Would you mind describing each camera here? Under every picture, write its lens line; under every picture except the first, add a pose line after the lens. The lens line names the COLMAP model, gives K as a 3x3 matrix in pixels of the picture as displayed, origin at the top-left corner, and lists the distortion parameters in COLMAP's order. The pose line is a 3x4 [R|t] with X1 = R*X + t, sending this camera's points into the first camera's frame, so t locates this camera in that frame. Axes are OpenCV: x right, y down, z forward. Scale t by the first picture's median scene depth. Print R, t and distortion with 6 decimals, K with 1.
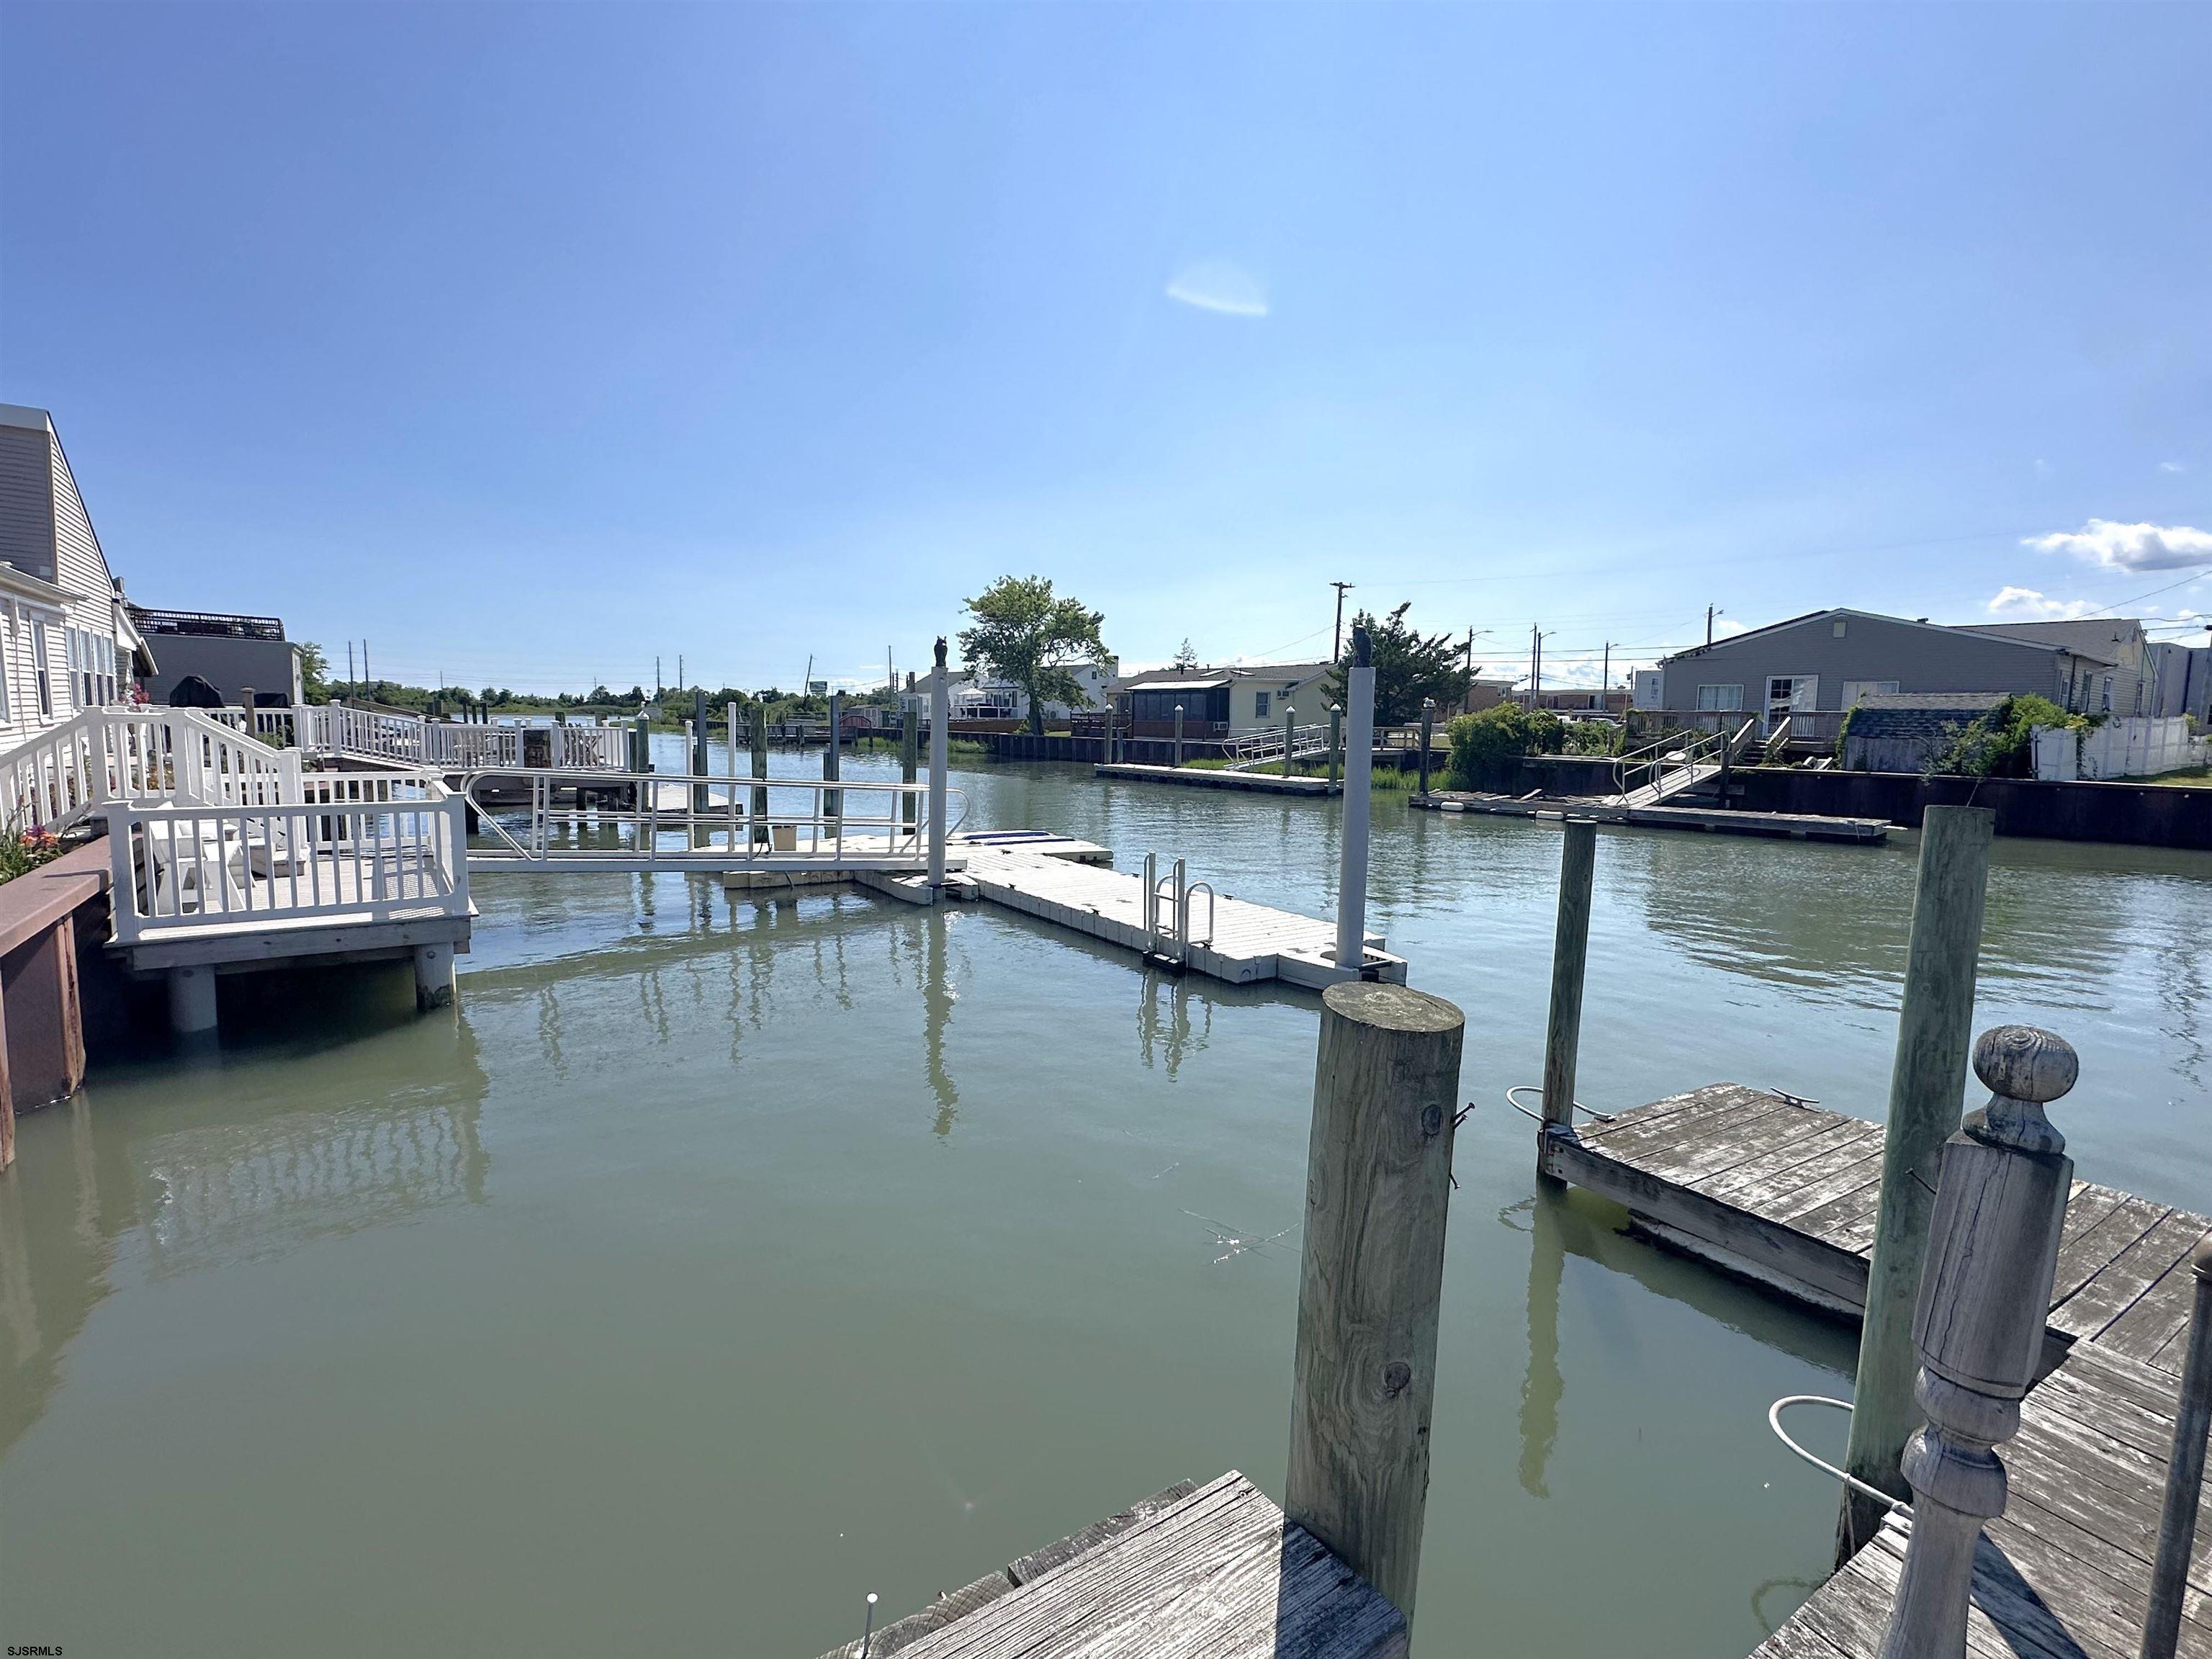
lens RADIAL K [[1032.9, 0, 1099.9], [0, 1032.9, 792.1], [0, 0, 1]] dist [-0.005500, -0.000448]
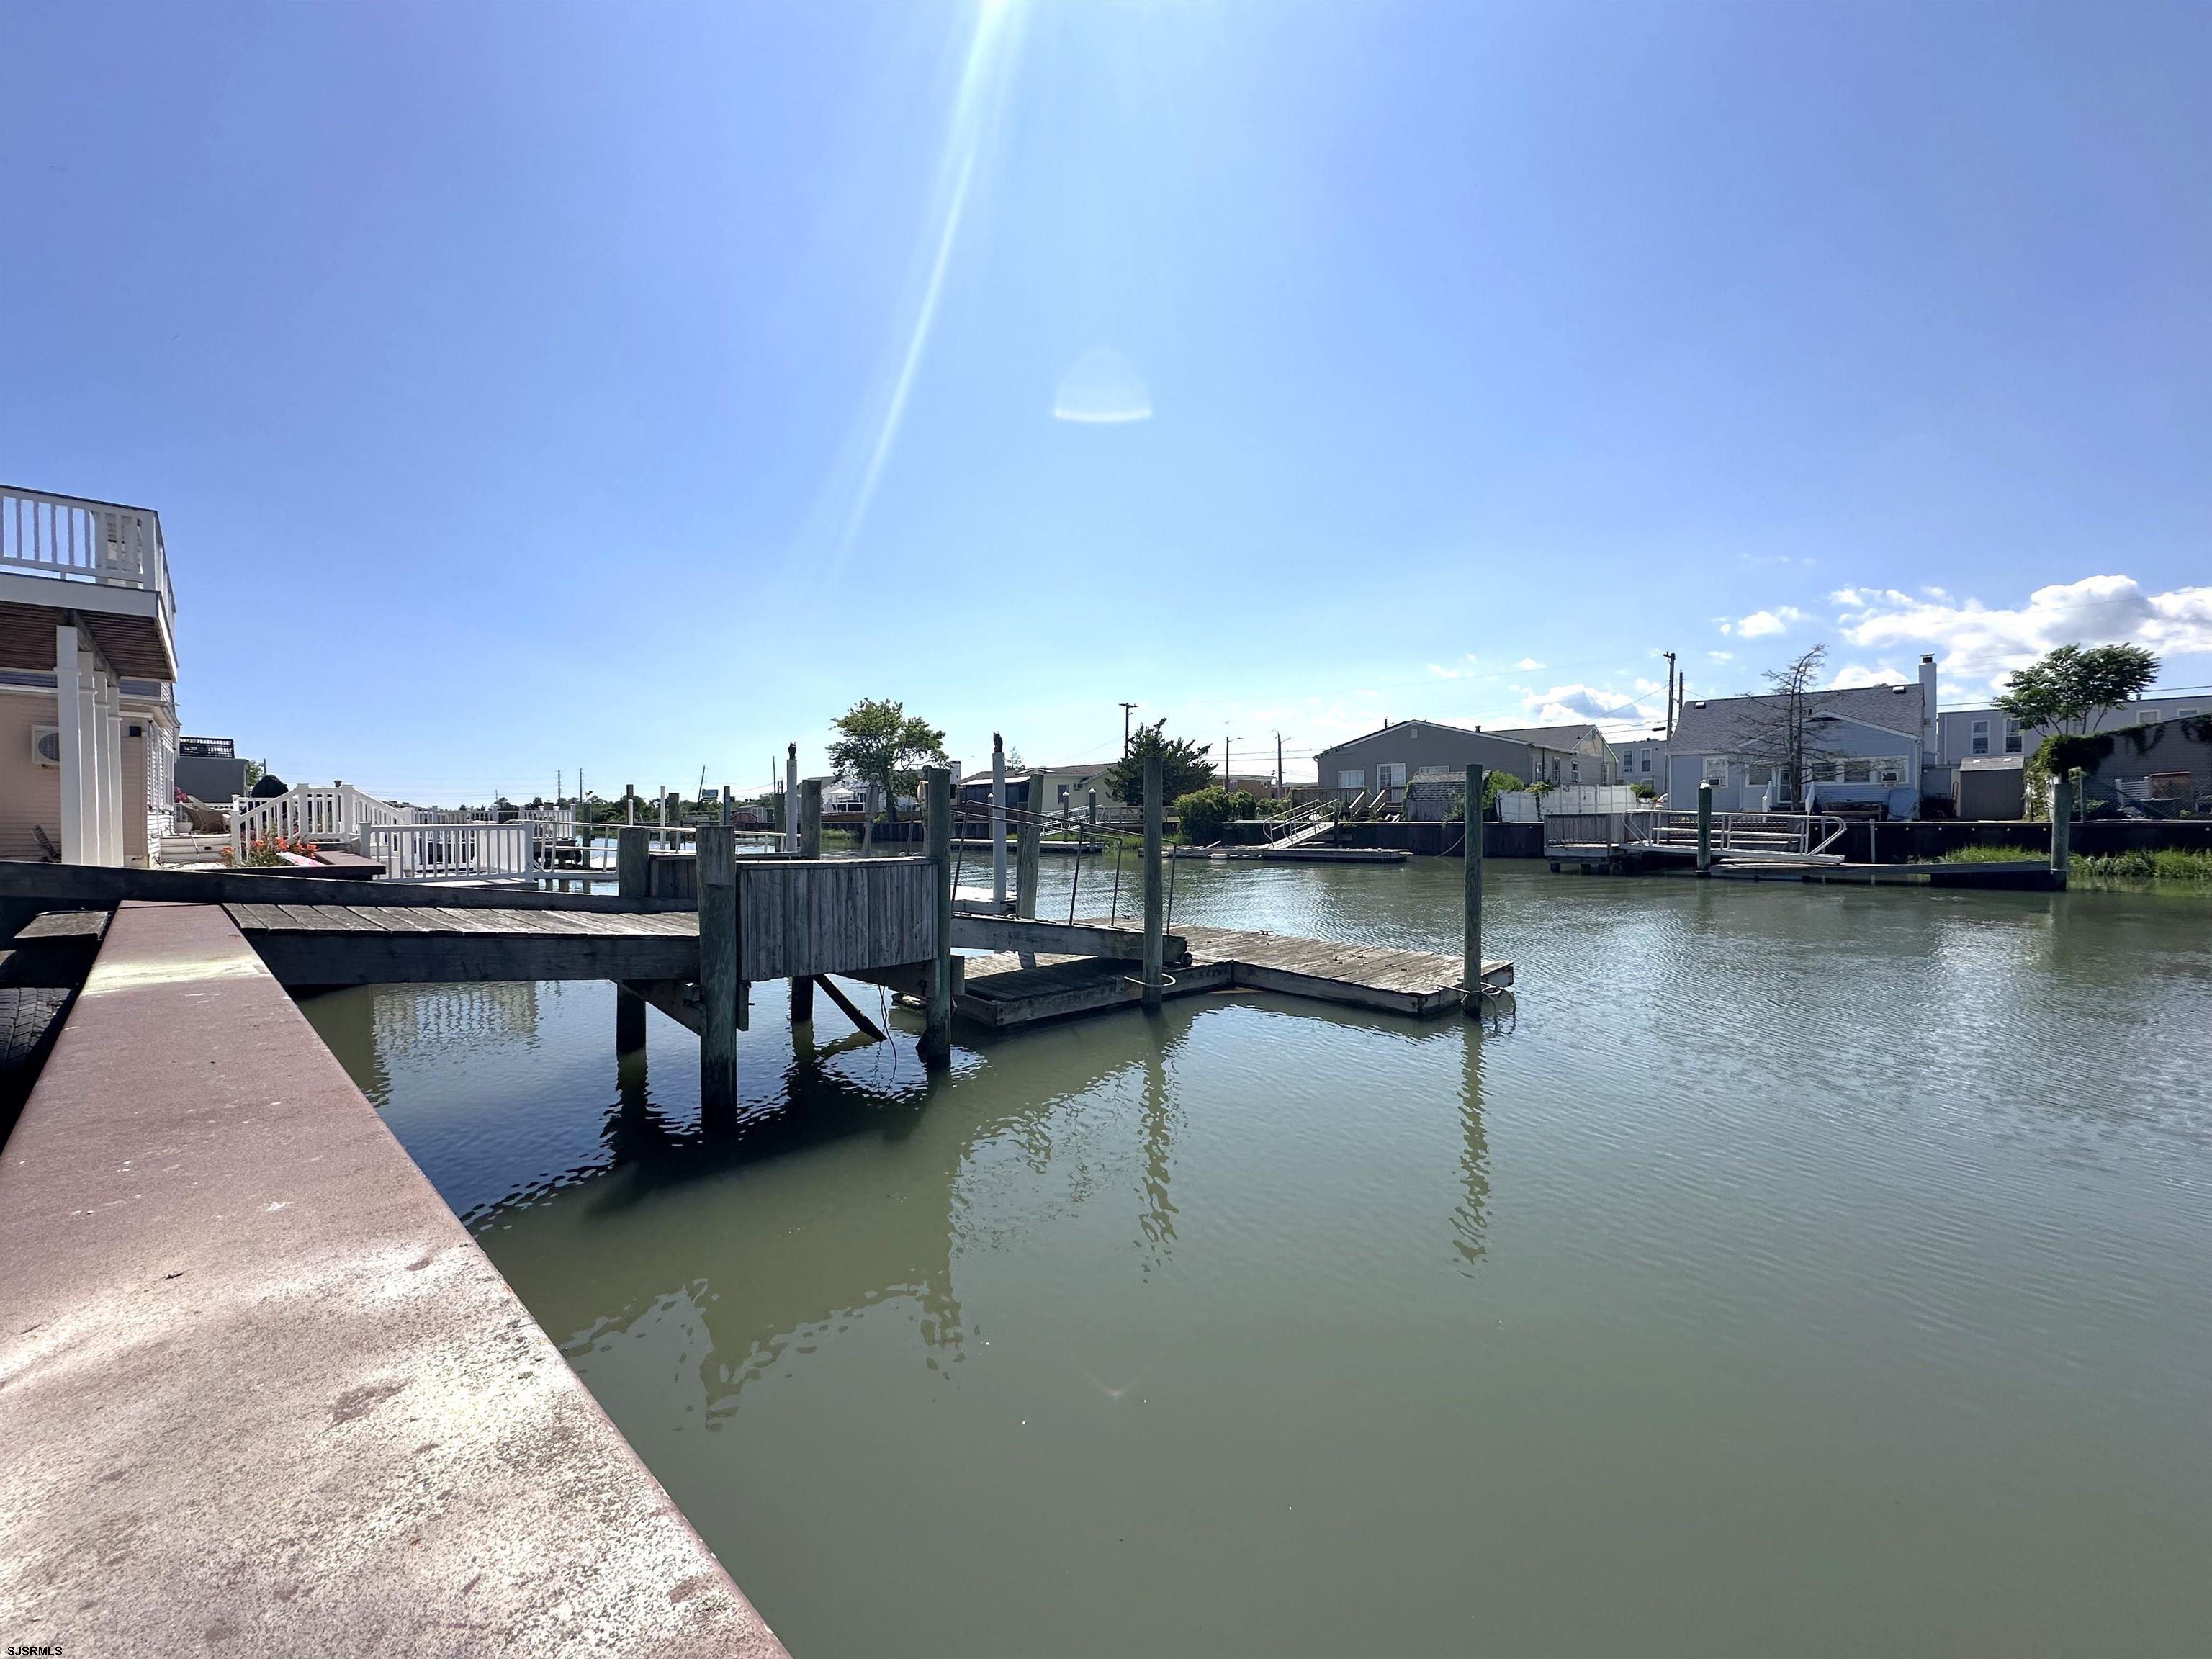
lens RADIAL K [[882.3, 0, 1106.0], [0, 882.3, 829.5], [0, 0, 1]] dist [-0.000800, 0.000088]
pose [[0.987013, -0.029258, 0.157953, 0.028607], [0.037979, 0.997899, -0.052483, 0.021605], [-0.156086, 0.057800, 0.986051, -0.128386]]
